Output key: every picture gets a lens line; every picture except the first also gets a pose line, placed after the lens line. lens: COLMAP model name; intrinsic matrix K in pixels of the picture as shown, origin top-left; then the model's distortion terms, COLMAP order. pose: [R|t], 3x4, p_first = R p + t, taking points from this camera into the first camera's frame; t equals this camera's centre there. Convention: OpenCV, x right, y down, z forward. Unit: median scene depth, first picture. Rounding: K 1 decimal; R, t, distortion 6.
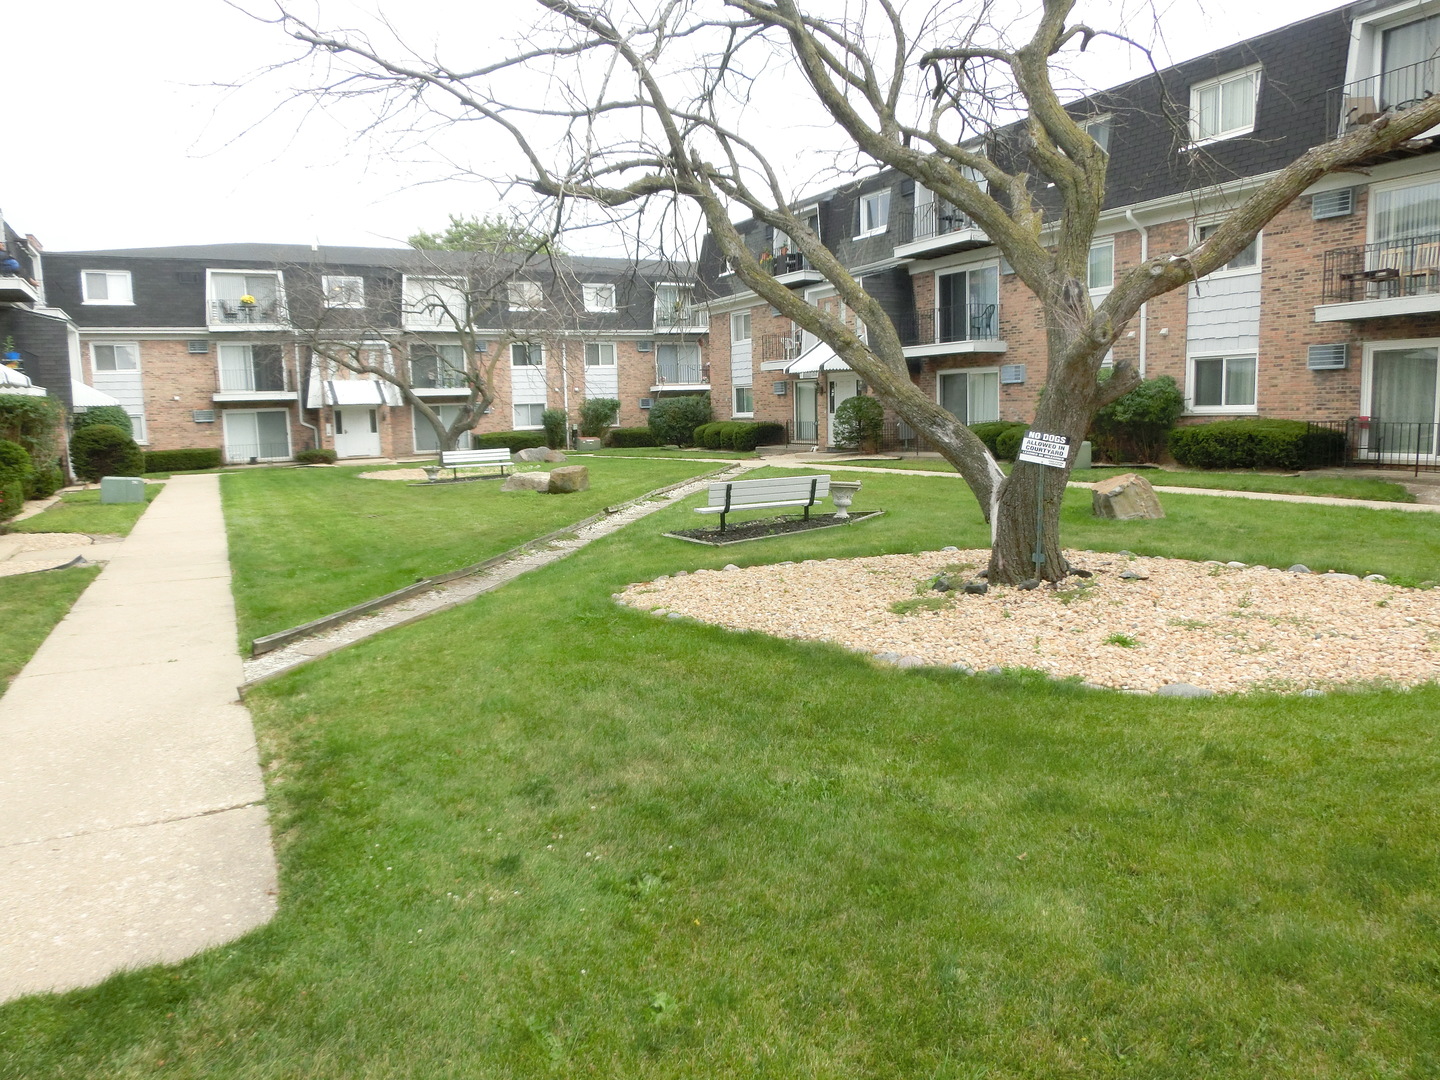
lens RADIAL K [[999.1, 0, 722.8], [0, 999.1, 537.9], [0, 0, 1]] dist [-0.055761, 0.028471]
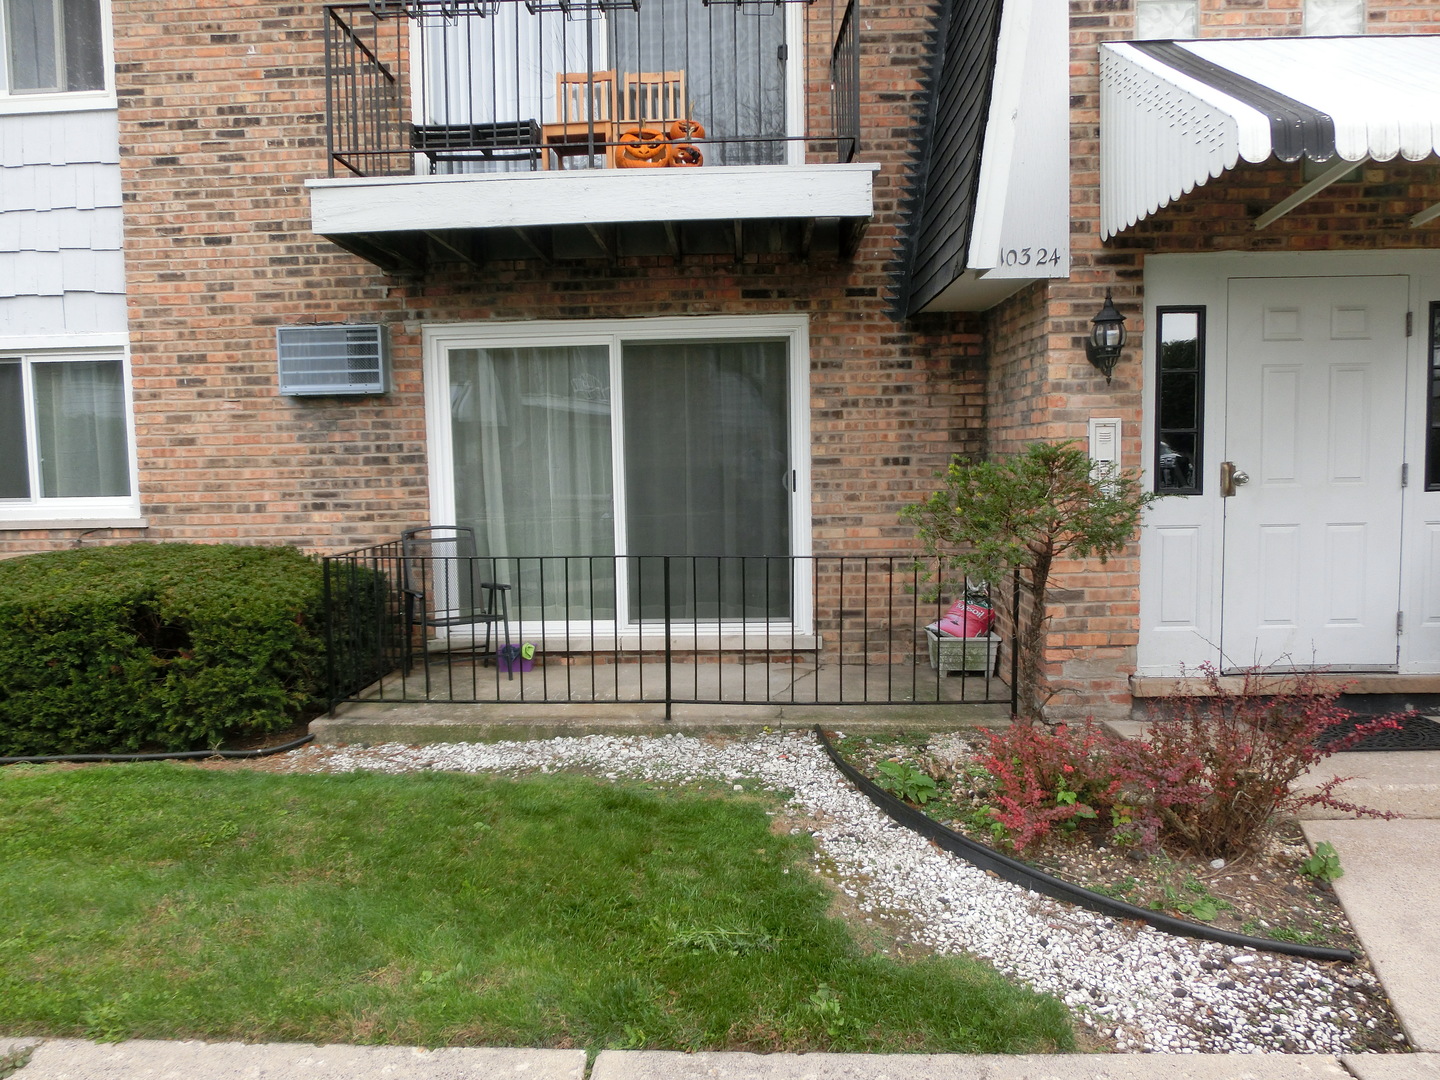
lens RADIAL K [[999.1, 0, 717.0], [0, 999.1, 537.1], [0, 0, 1]] dist [-0.055761, 0.028471]
pose [[0.512185, -0.054920, 0.857117, 0.382368], [0.114192, 0.993448, -0.004582, -0.105162], [-0.851250, 0.100223, 0.515101, 0.711016]]
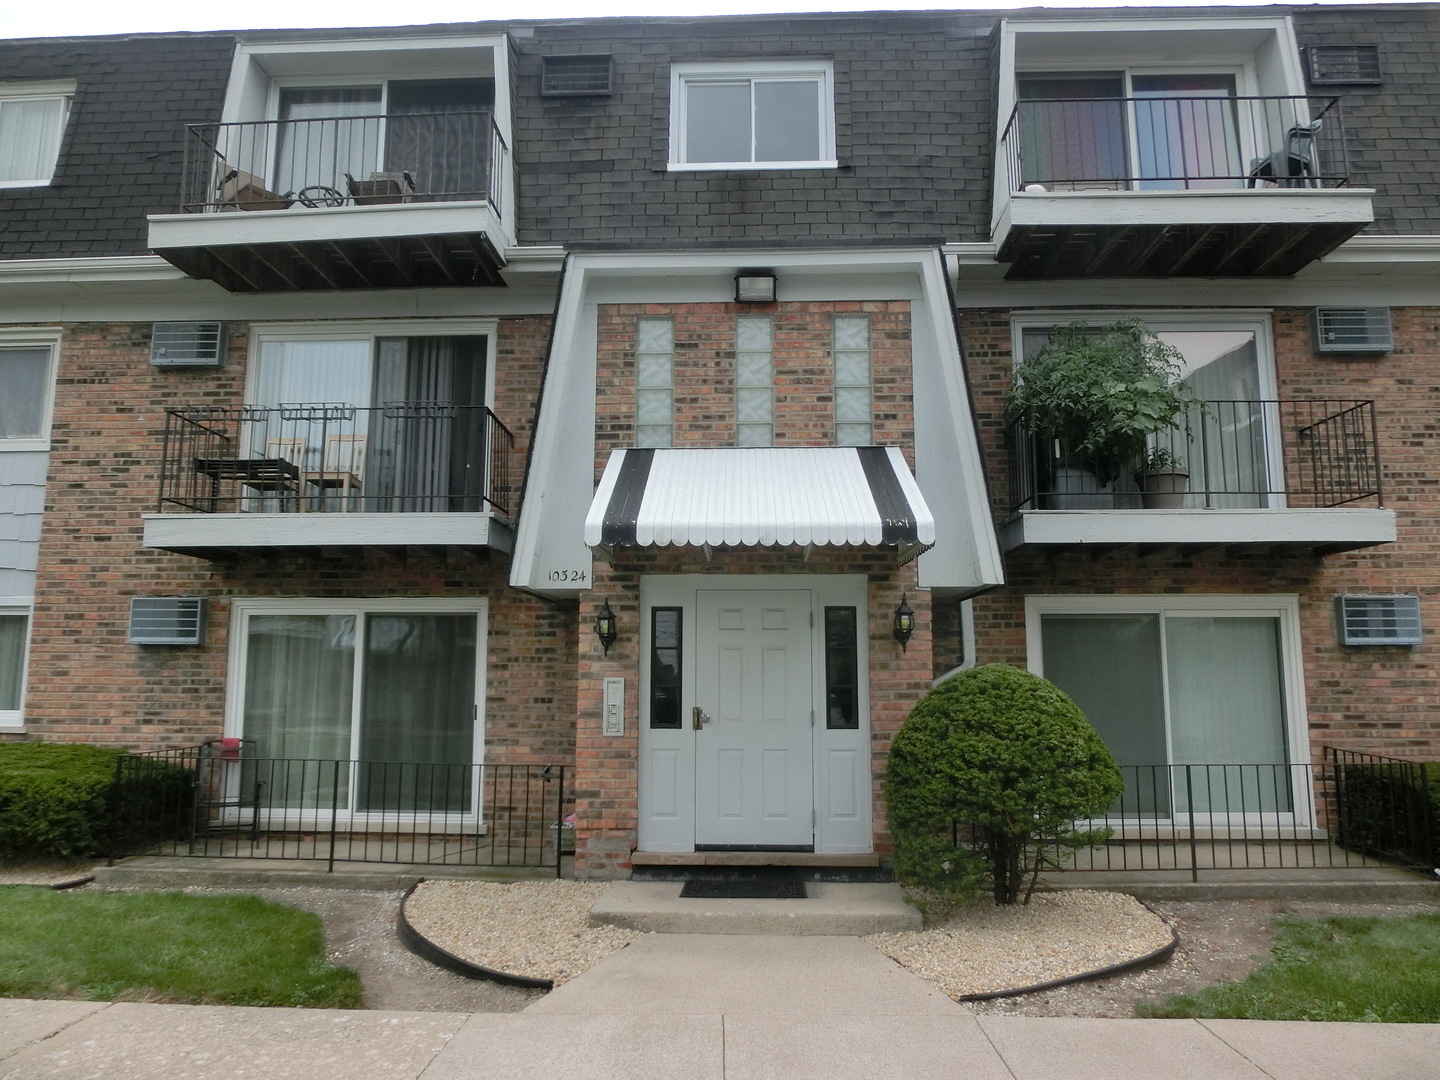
lens RADIAL K [[999.1, 0, 720.6], [0, 999.1, 531.4], [0, 0, 1]] dist [-0.055761, 0.028471]
pose [[0.511670, 0.148835, 0.846193, 0.322151], [0.095042, 0.969032, -0.227911, -0.085102], [-0.853909, 0.197039, 0.481679, 0.495162]]
